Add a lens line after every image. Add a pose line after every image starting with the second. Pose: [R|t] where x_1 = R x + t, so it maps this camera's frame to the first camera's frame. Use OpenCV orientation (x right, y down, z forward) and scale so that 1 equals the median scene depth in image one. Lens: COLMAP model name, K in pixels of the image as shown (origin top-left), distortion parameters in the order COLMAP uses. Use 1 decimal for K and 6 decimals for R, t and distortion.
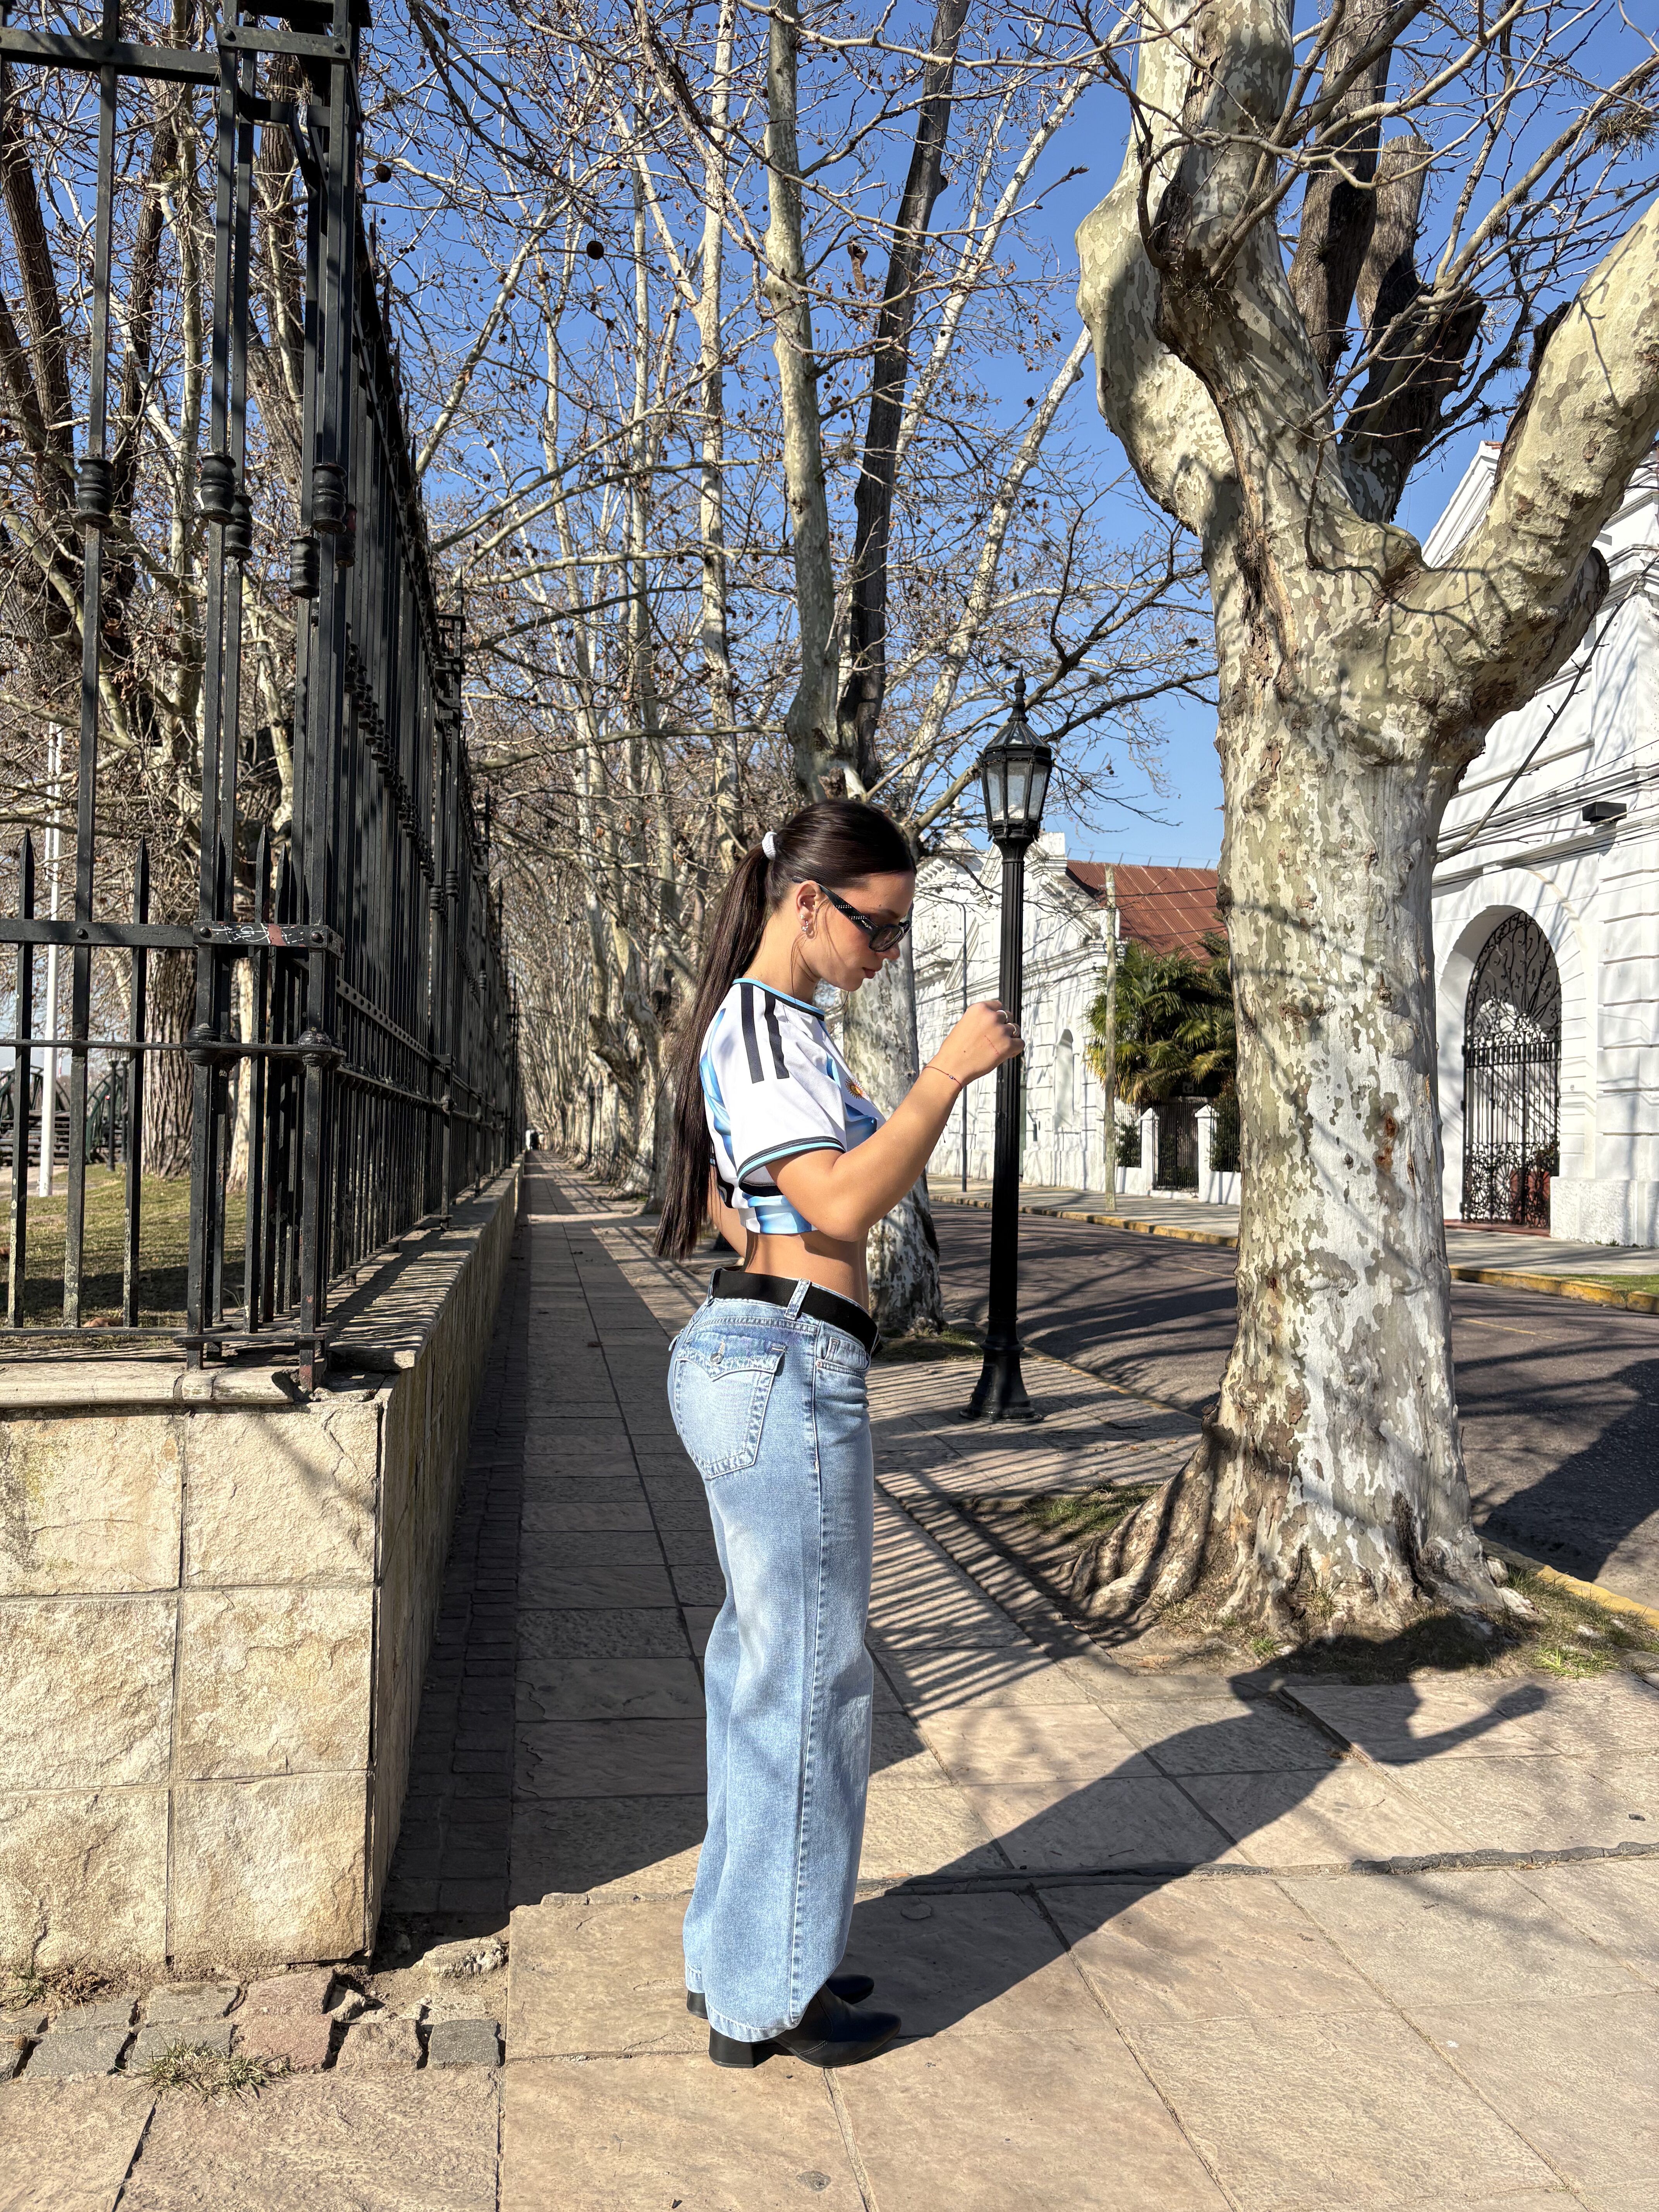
lens RADIAL K [[1668.8, 0, 829.5], [0, 1668.8, 1106.0], [0, 0, 1]] dist [0.038183, -0.054394]
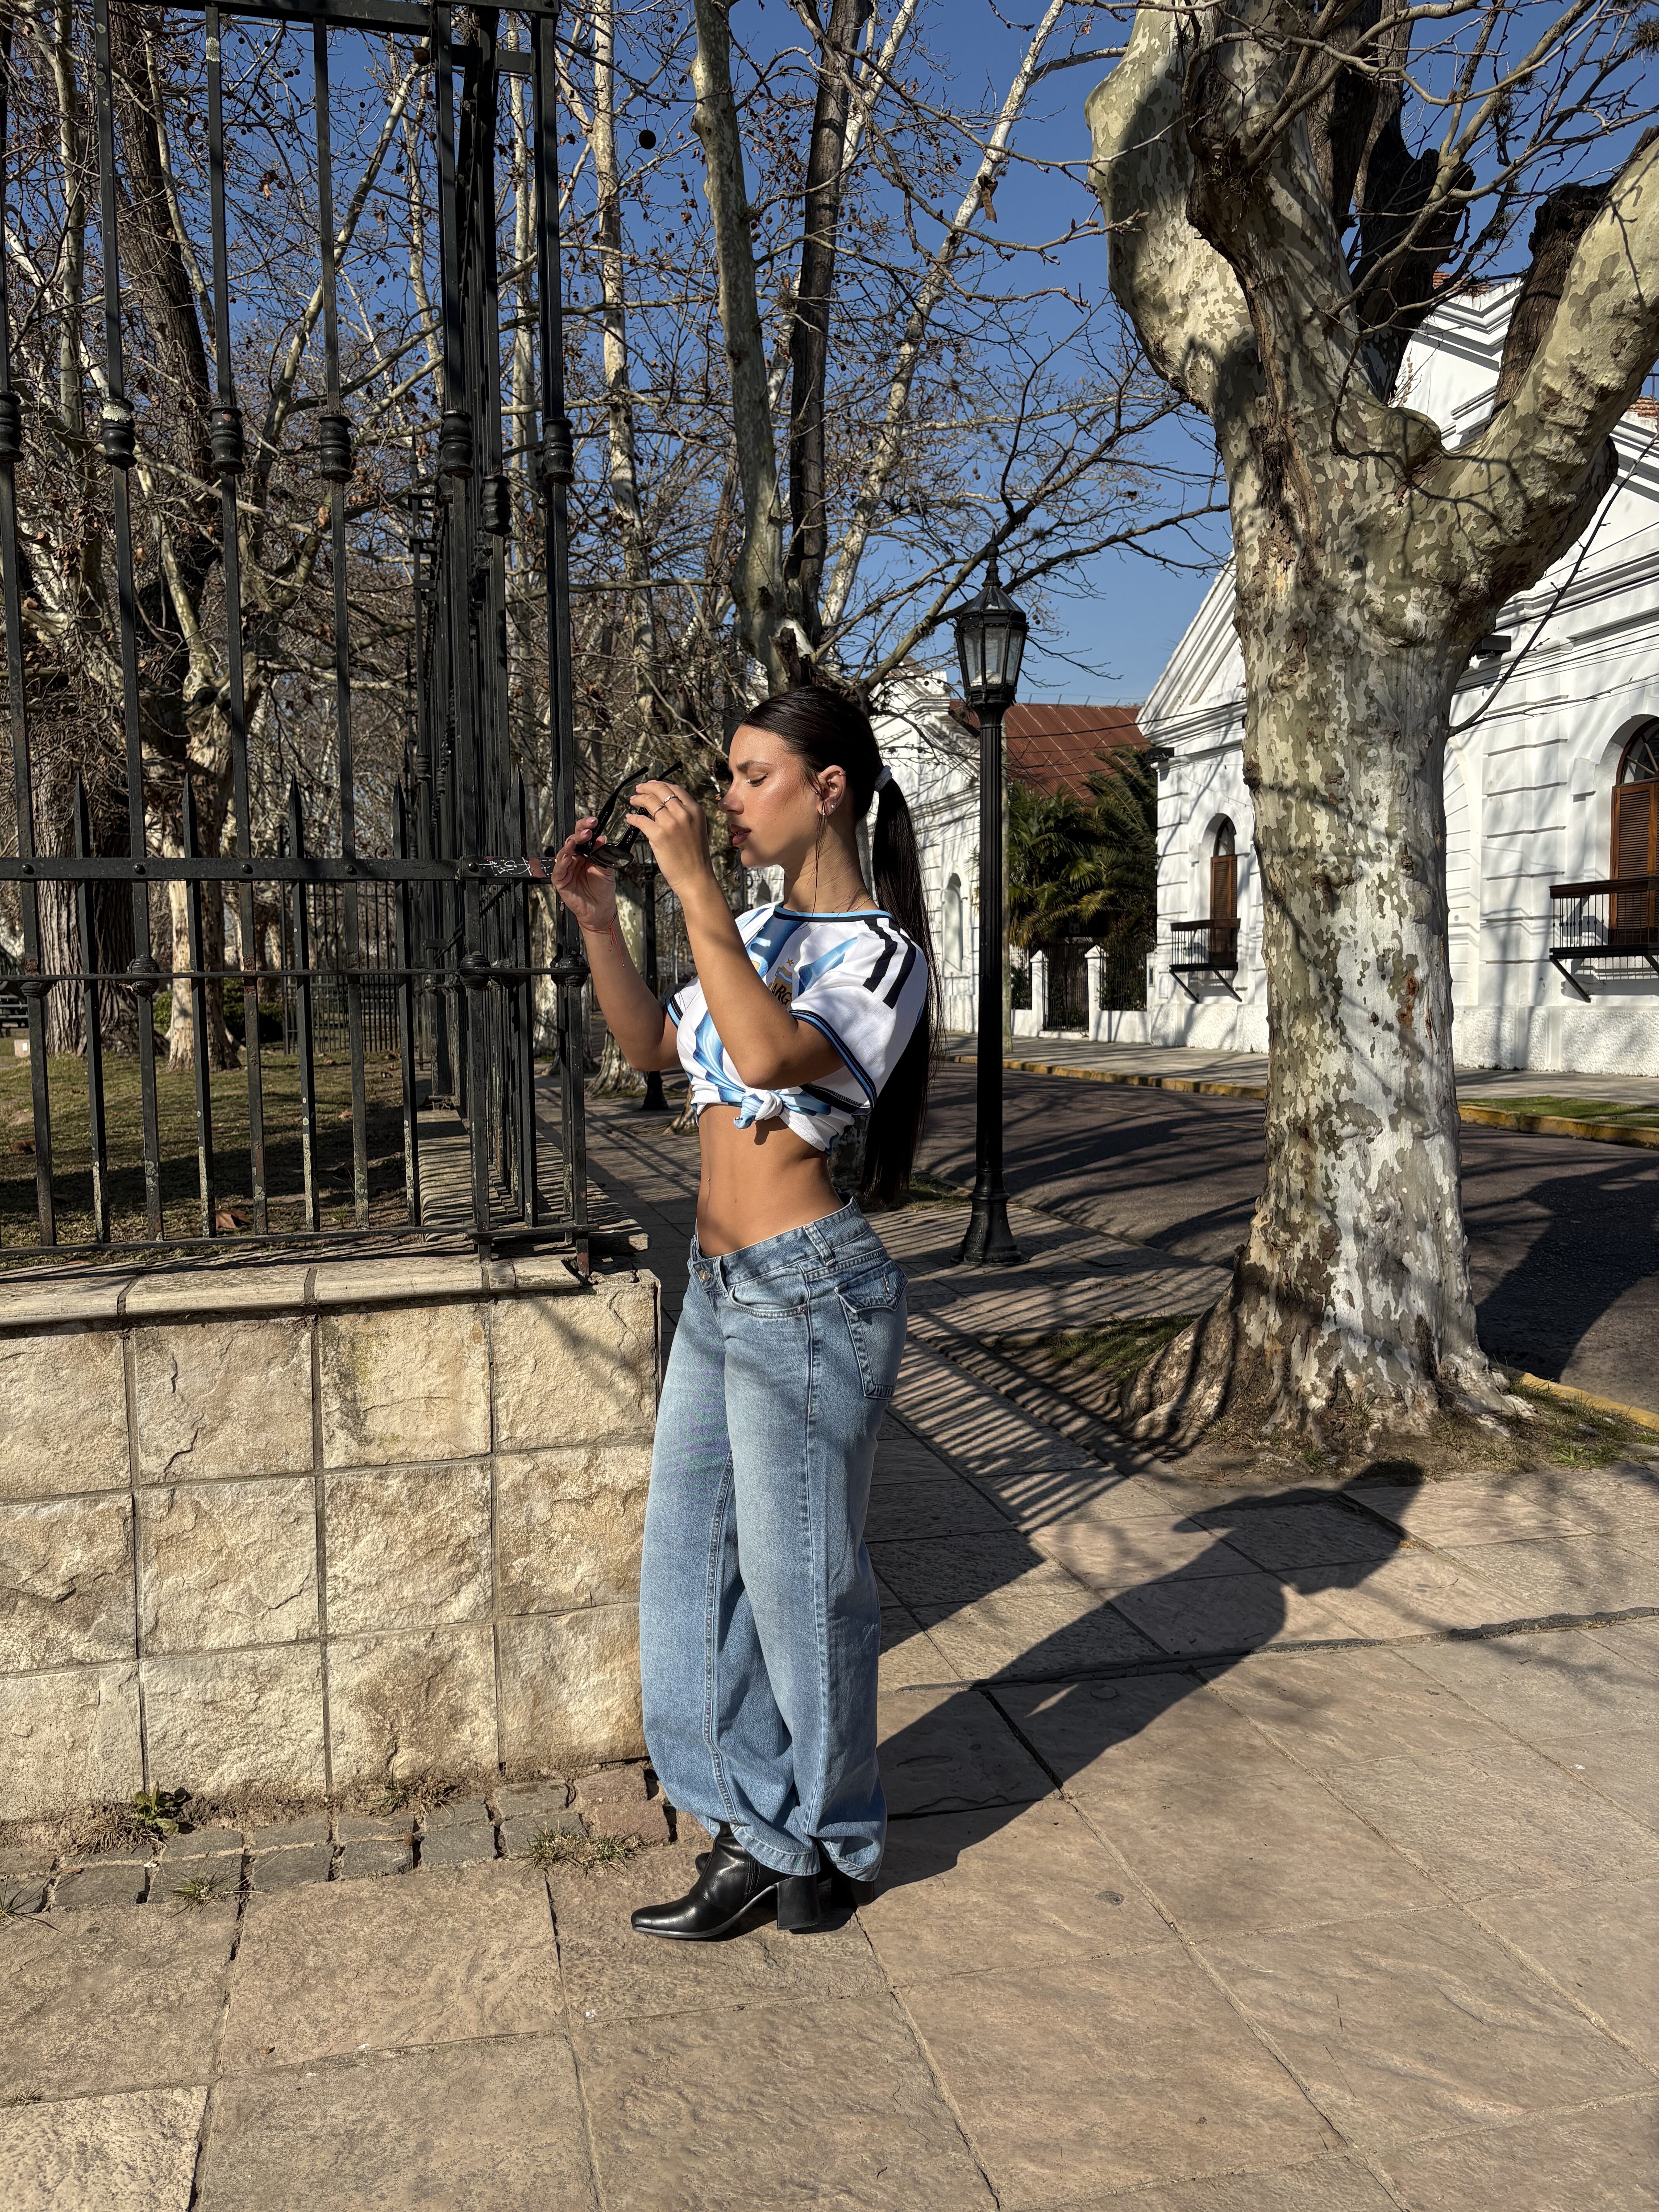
lens RADIAL K [[1674.5, 0, 810.5], [0, 1674.5, 1118.3], [0, 0, 1]] dist [0.015295, 0.001355]
pose [[0.997230, -0.038820, 0.063450, -0.127173], [0.032351, 0.994463, 0.099981, -0.023899], [-0.066980, -0.097651, 0.992964, -0.064362]]
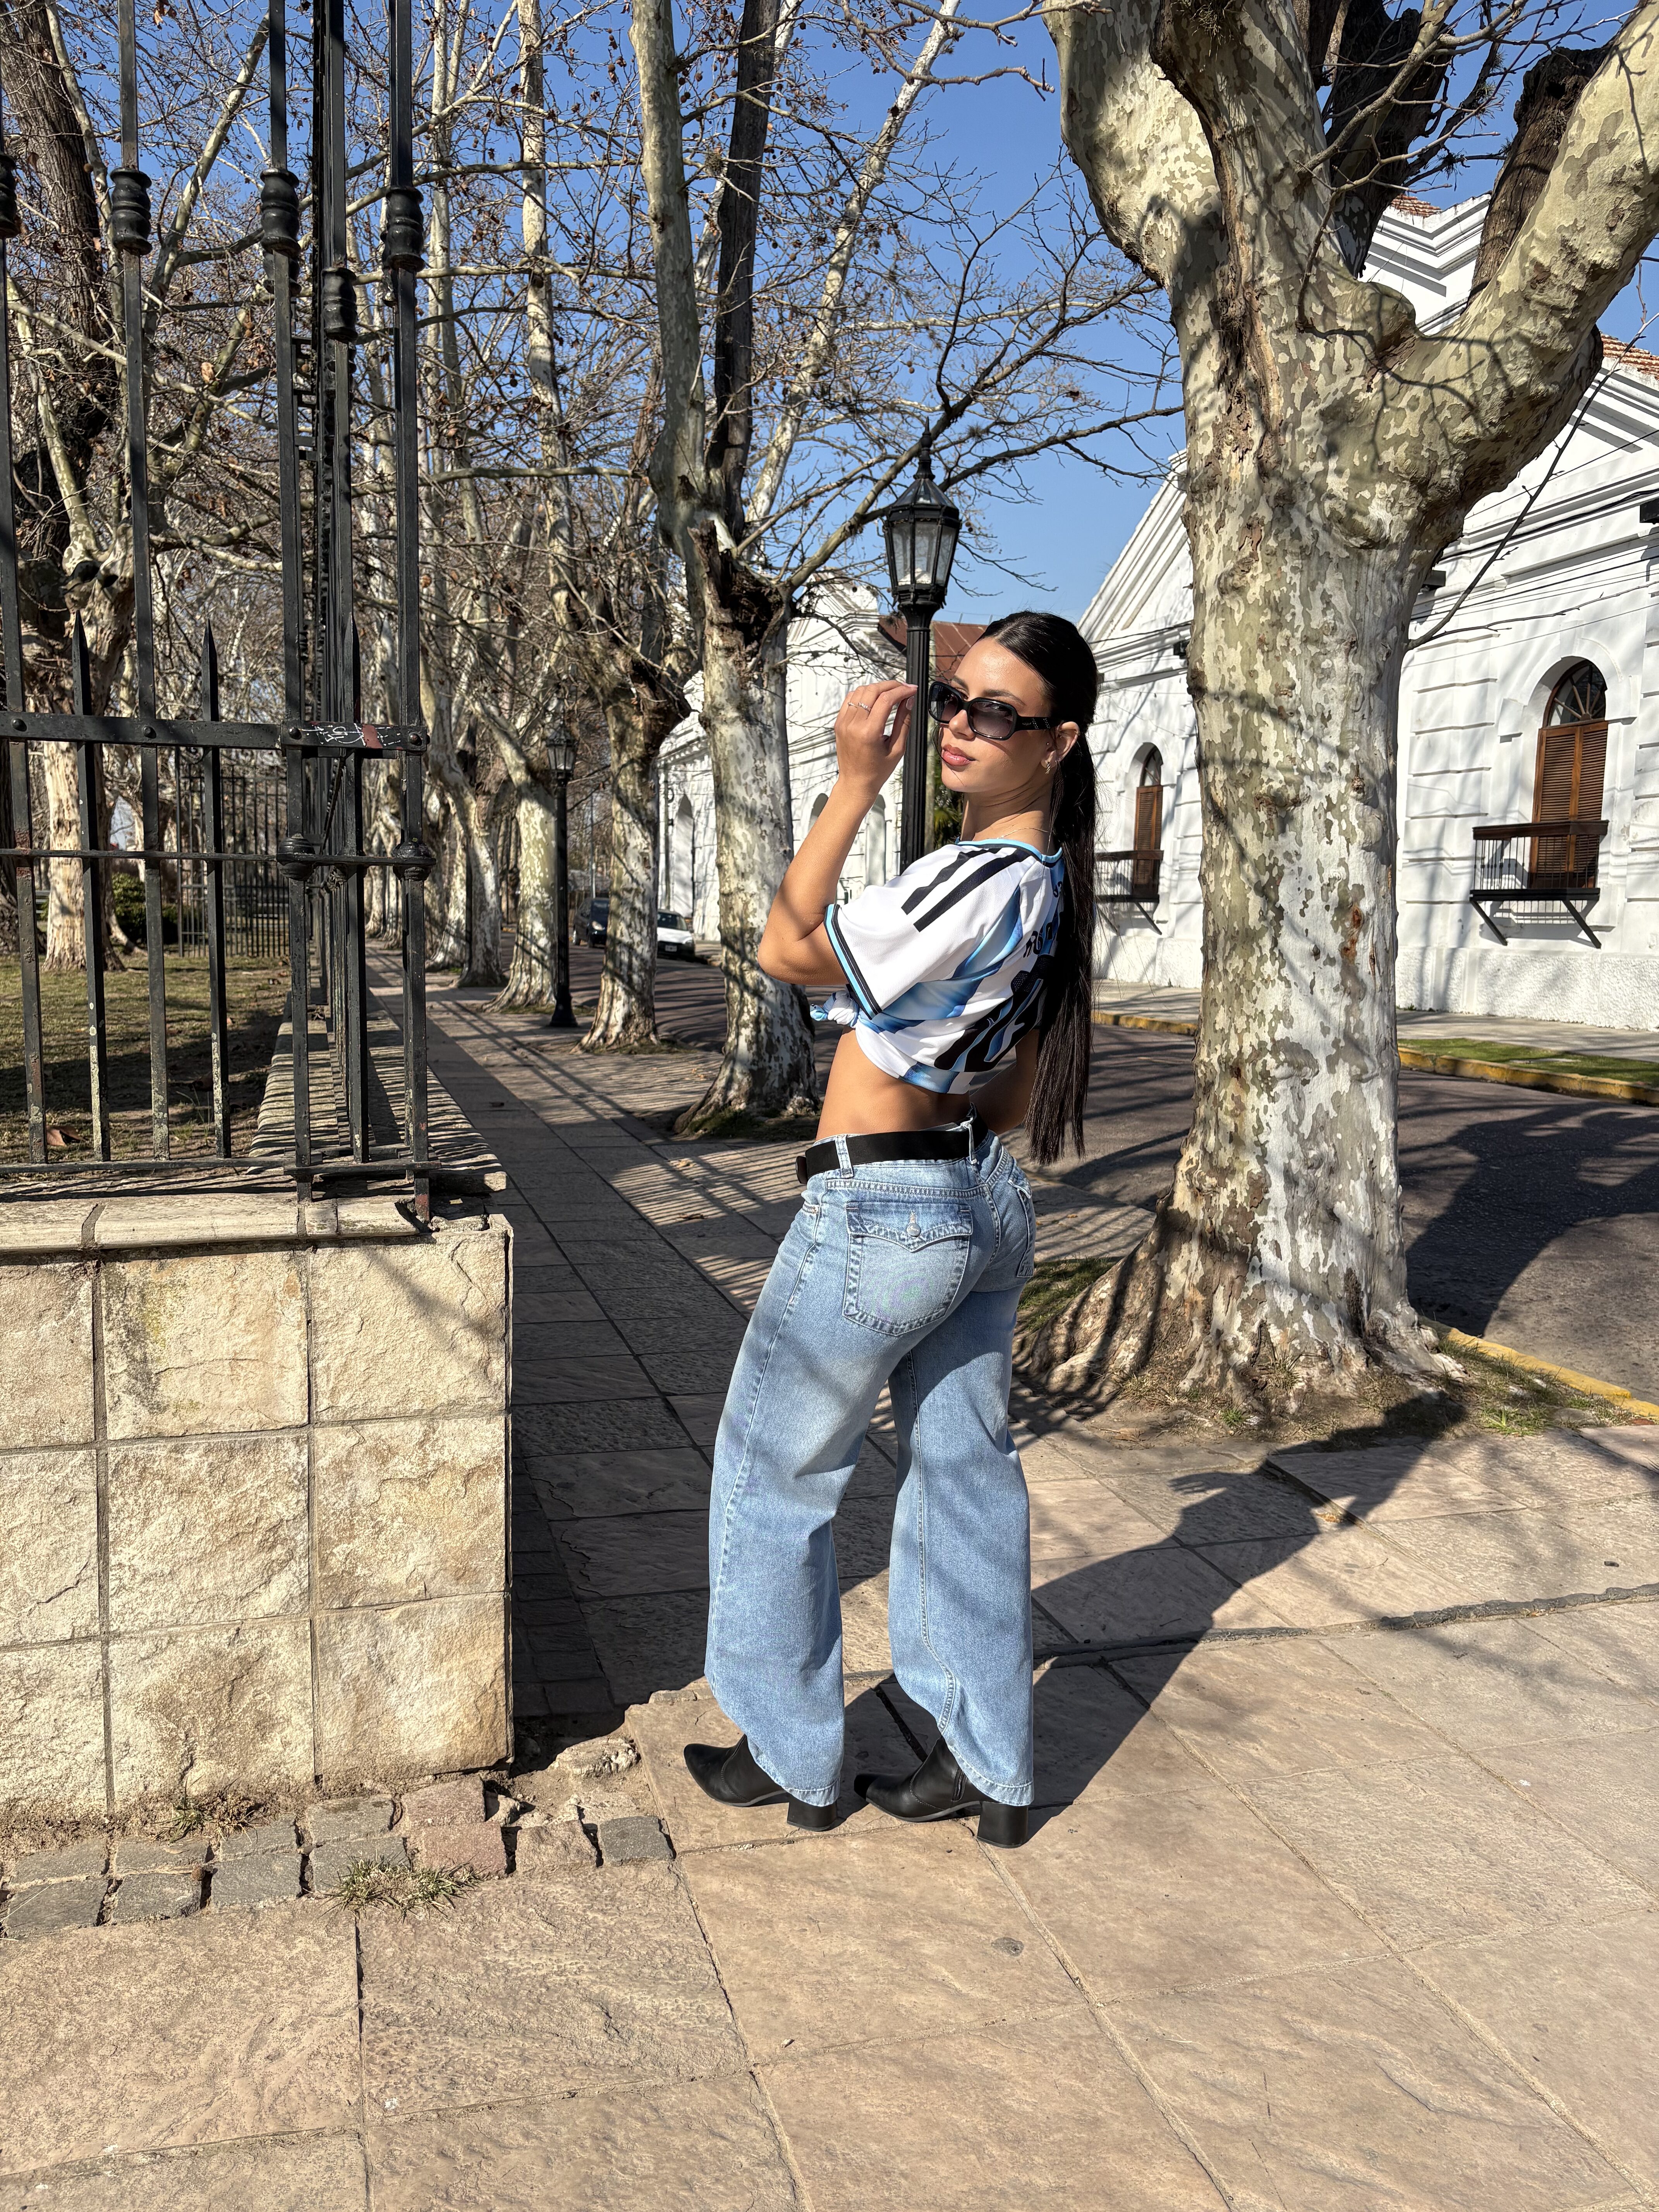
lens RADIAL K [[1671.7, 0, 810.0], [0, 1671.7, 1120.7], [0, 0, 1]] dist [0.039710, -0.038155]
pose [[0.993639, -0.016020, 0.111468, -0.110636], [-0.000701, 0.988931, 0.148372, -0.017134], [-0.112611, -0.147507, 0.982629, 0.017950]]
